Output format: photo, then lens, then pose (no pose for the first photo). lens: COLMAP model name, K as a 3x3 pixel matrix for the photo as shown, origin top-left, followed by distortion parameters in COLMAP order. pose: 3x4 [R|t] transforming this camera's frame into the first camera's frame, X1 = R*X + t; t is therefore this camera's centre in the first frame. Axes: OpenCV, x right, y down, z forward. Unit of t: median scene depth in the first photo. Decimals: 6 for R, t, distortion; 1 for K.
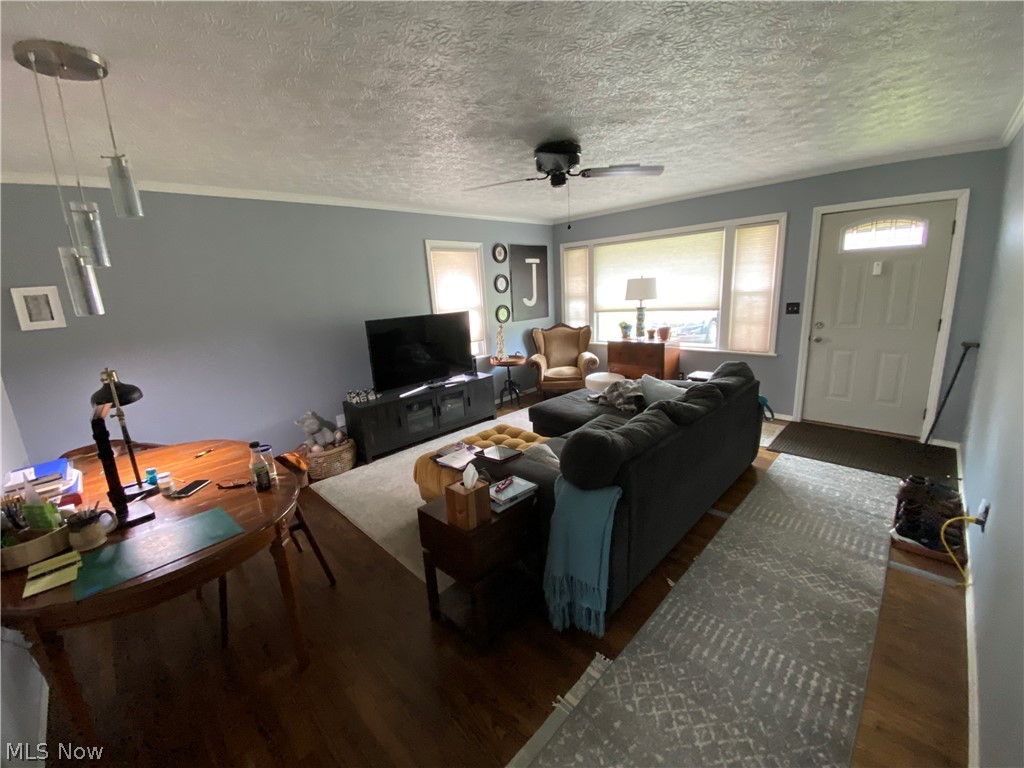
lens RADIAL K [[423.3, 0, 509.7], [0, 423.3, 379.0], [0, 0, 1]] dist [-0.019225, -0.001176]
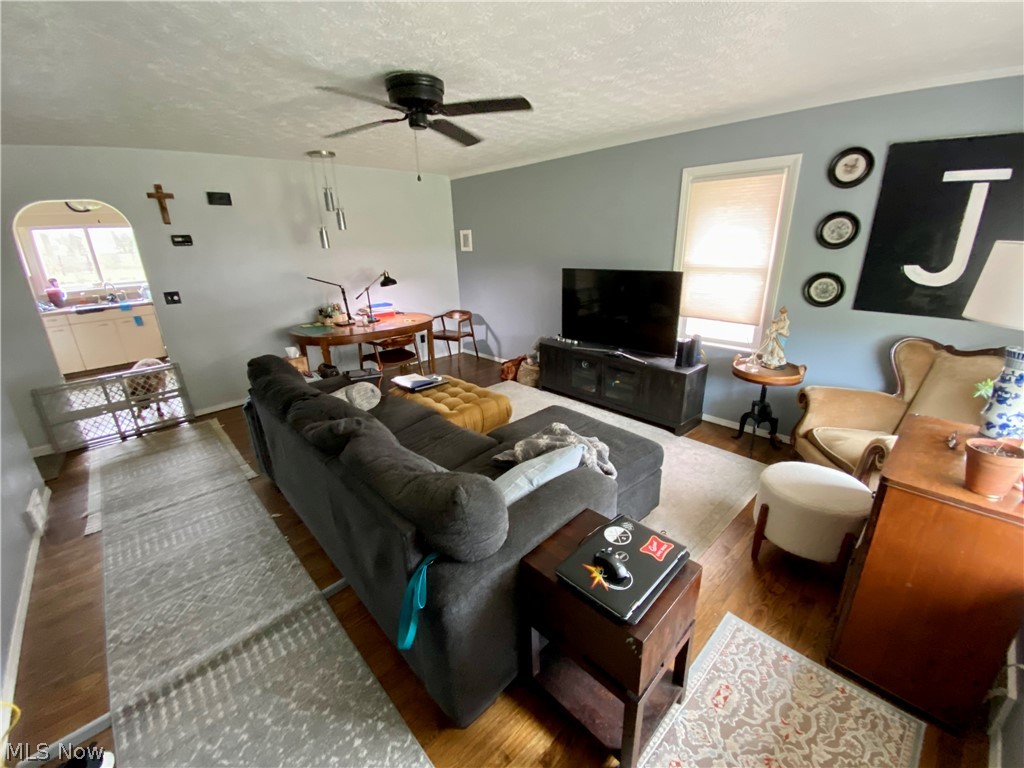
lens RADIAL K [[423.3, 0, 508.9], [0, 423.3, 385.5], [0, 0, 1]] dist [-0.019225, -0.001176]
pose [[-0.039629, 0.376153, -0.925710, 0.604125], [-0.185043, 0.907650, 0.376736, -0.194187], [0.981931, 0.186226, 0.033636, 0.706345]]
